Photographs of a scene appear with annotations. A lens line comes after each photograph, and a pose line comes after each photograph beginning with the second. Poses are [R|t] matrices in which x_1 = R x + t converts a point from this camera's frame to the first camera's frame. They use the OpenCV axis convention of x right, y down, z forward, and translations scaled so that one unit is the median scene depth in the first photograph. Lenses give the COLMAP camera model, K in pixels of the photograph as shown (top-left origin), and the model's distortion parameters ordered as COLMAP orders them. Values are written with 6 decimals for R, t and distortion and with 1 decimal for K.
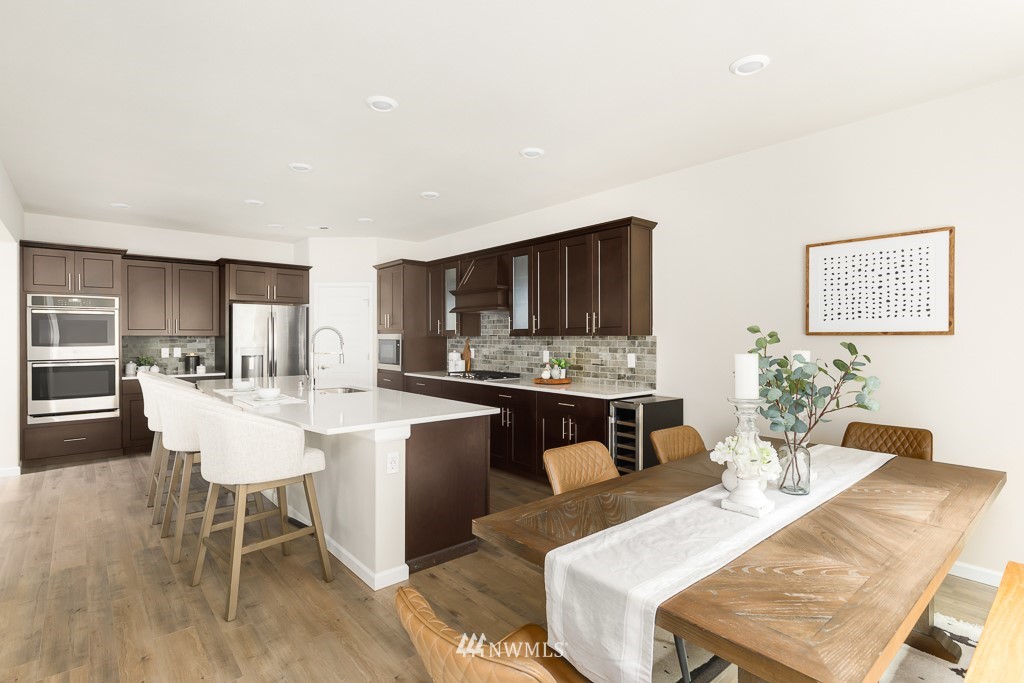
lens RADIAL K [[502.6, 0, 512.0], [0, 502.6, 341.5], [0, 0, 1]] dist [-0.000136, 0.000218]
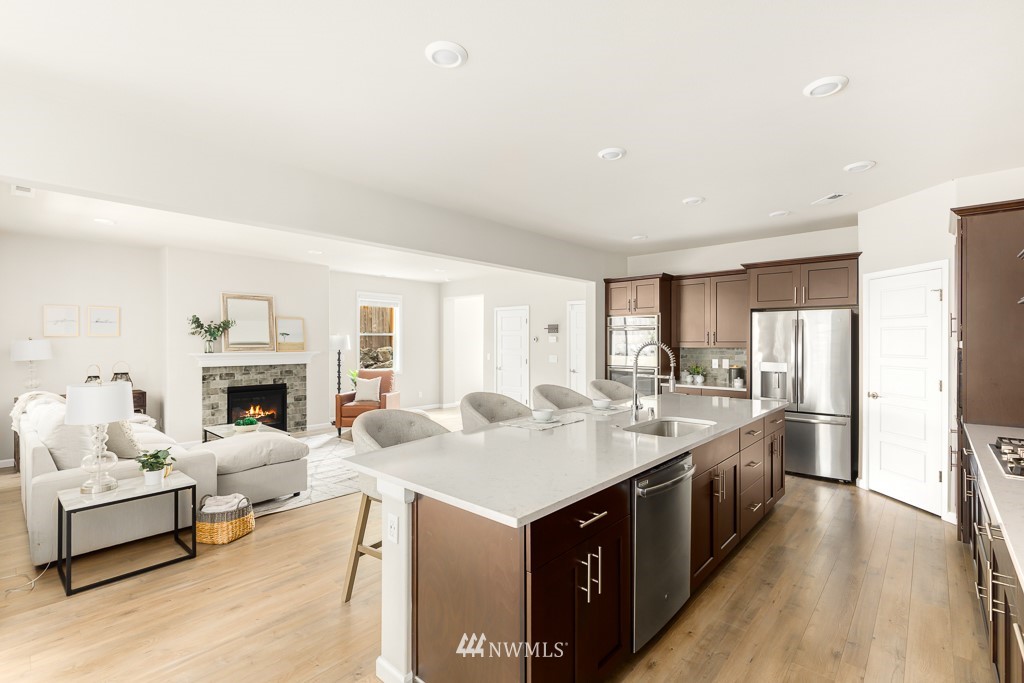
lens RADIAL K [[461.0, 0, 512.0], [0, 461.0, 341.5], [0, 0, 1]] dist [-0.002118, -0.000483]
pose [[0.125081, 0.000136, -0.992147, 0.244398], [-0.007982, 0.999968, -0.000870, -0.023076], [0.992114, 0.008028, 0.125078, 0.553960]]
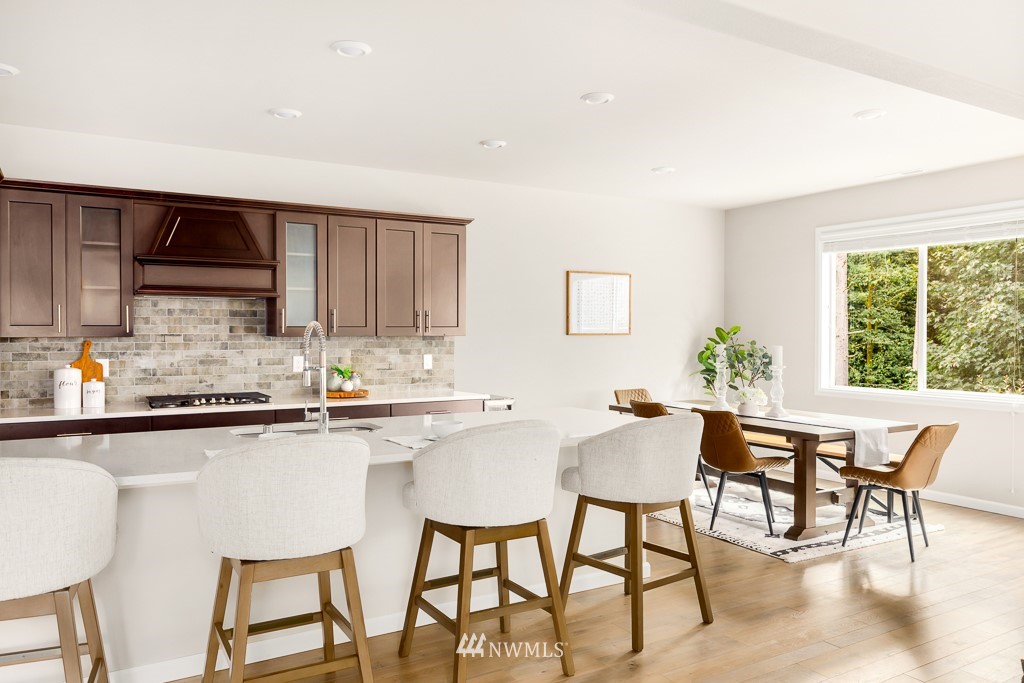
lens RADIAL K [[740.1, 0, 512.0], [0, 740.1, 341.5], [0, 0, 1]] dist [0.000633, 0.000649]
pose [[0.175074, -0.010880, 0.984495, -0.927477], [0.009193, 0.999913, 0.009415, -0.010241], [-0.984512, 0.007402, 0.175159, 0.501898]]
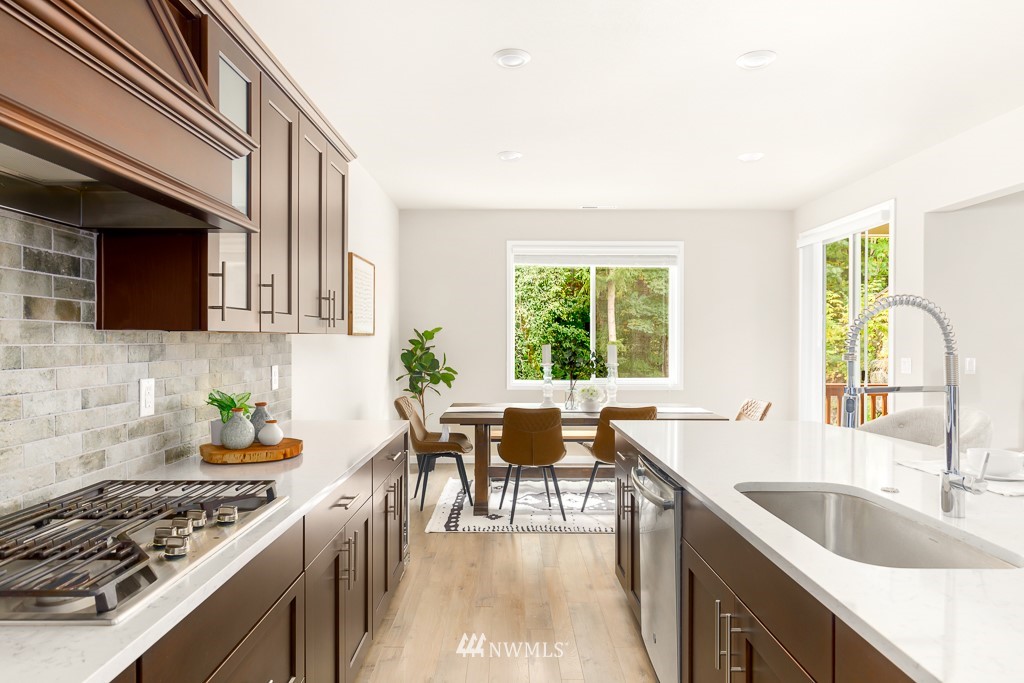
lens RADIAL K [[621.5, 0, 512.0], [0, 621.5, 341.5], [0, 0, 1]] dist [0.002435, 0.000638]
pose [[-0.761030, -0.003100, 0.648709, -0.344990], [0.005715, 0.999918, 0.011483, -0.007468], [-0.648691, 0.012446, -0.760950, 1.134573]]
